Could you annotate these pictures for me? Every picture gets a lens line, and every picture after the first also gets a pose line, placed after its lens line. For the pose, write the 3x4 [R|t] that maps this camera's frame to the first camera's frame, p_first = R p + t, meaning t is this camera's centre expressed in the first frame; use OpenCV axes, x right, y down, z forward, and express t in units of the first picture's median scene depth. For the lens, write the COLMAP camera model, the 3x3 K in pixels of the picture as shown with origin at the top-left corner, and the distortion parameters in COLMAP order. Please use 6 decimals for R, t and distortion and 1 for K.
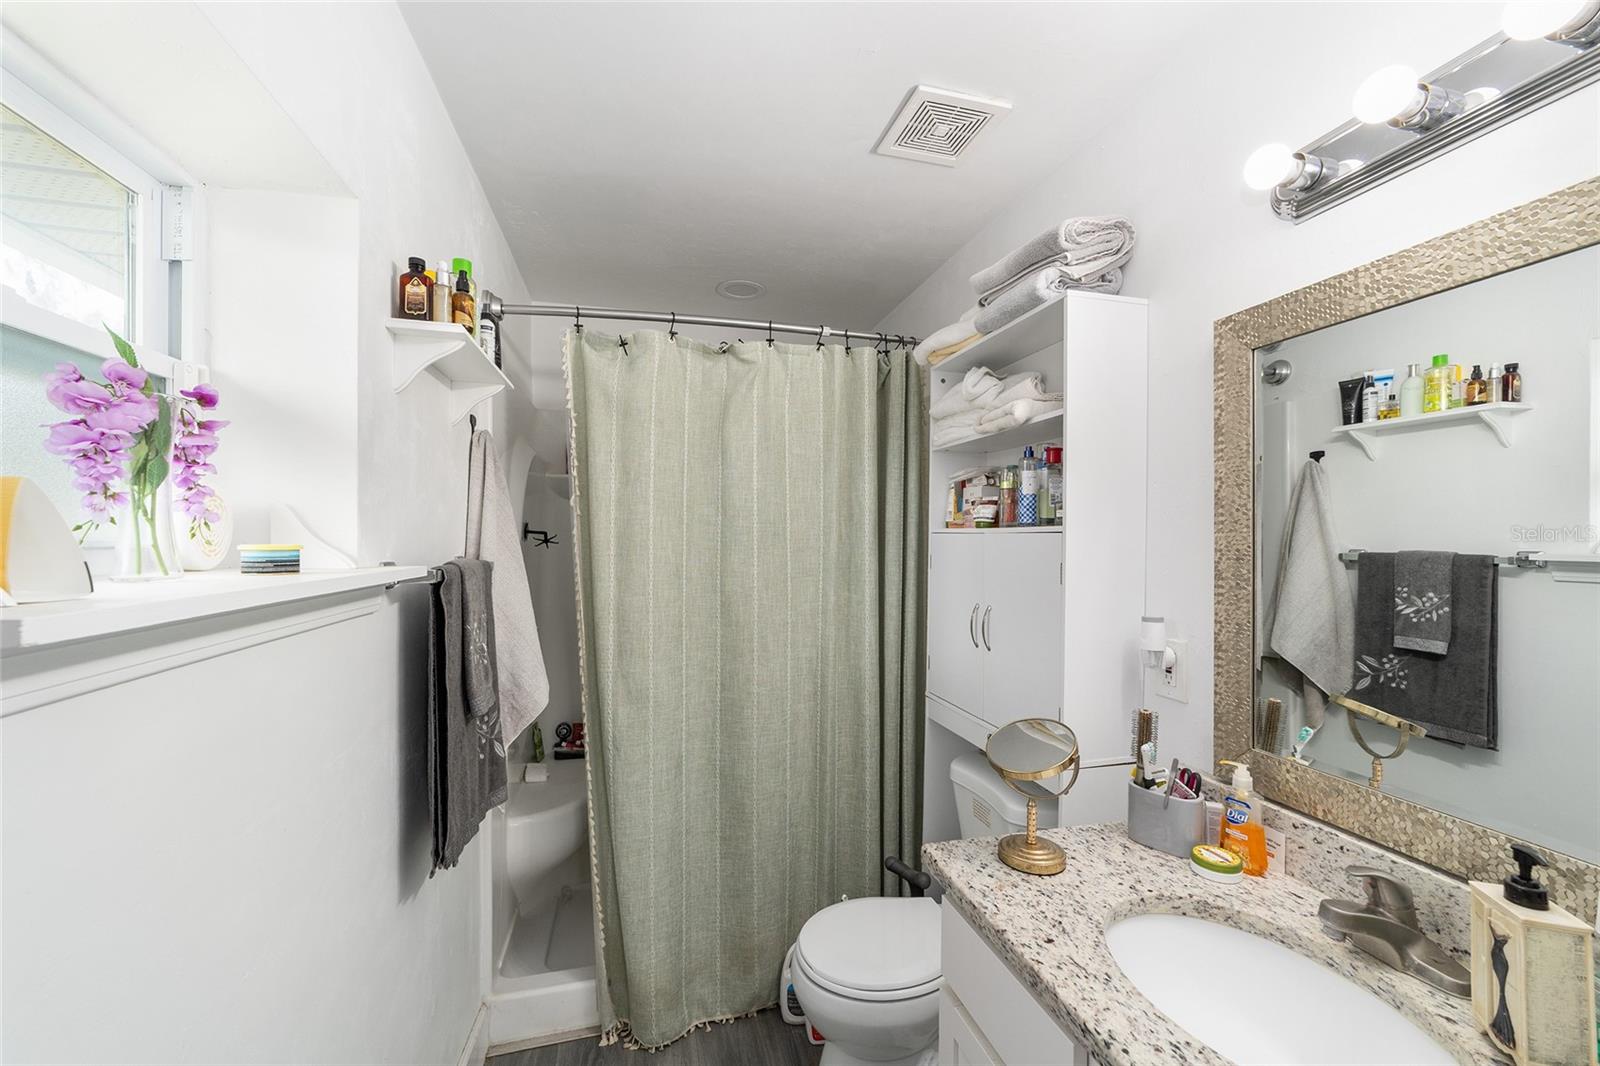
lens RADIAL K [[615.9, 0, 796.6], [0, 615.9, 535.8], [0, 0, 1]] dist [-0.008446, 0.005319]
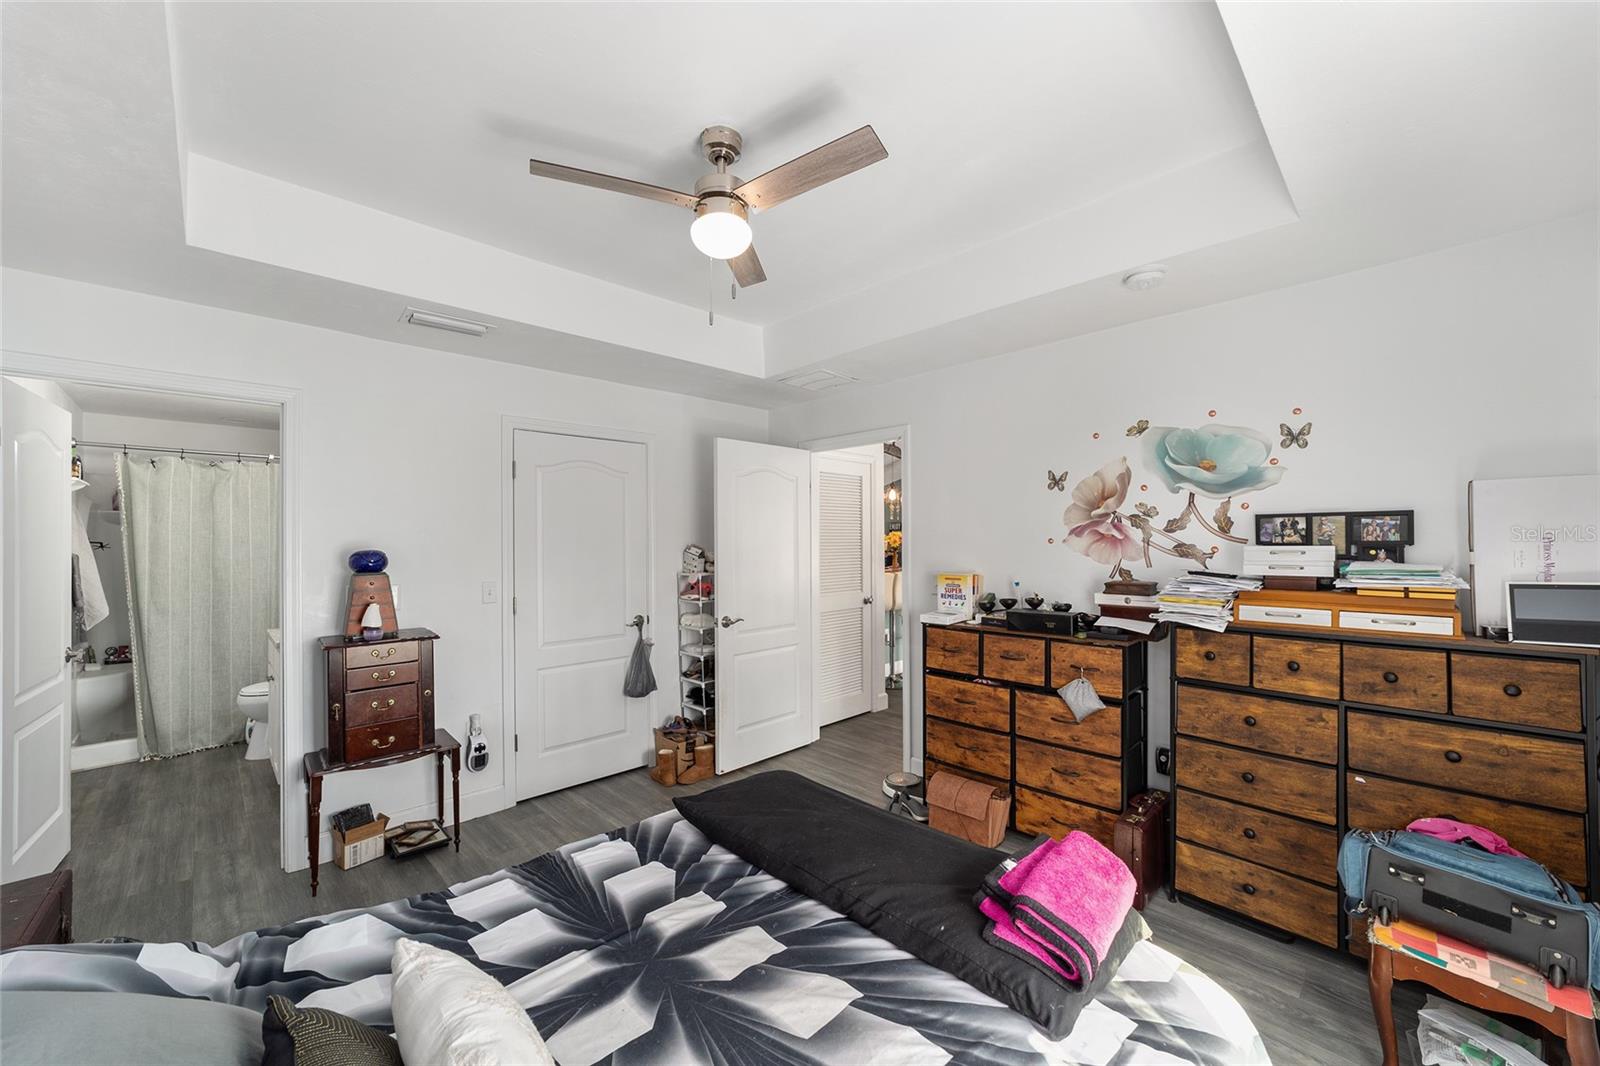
lens RADIAL K [[615.9, 0, 803.4], [0, 615.9, 532.6], [0, 0, 1]] dist [-0.008446, 0.005319]
pose [[0.879484, -0.007031, 0.475876, 0.762910], [0.009743, 0.999947, -0.003233, -0.009680], [-0.475828, 0.007479, 0.879506, -2.179882]]
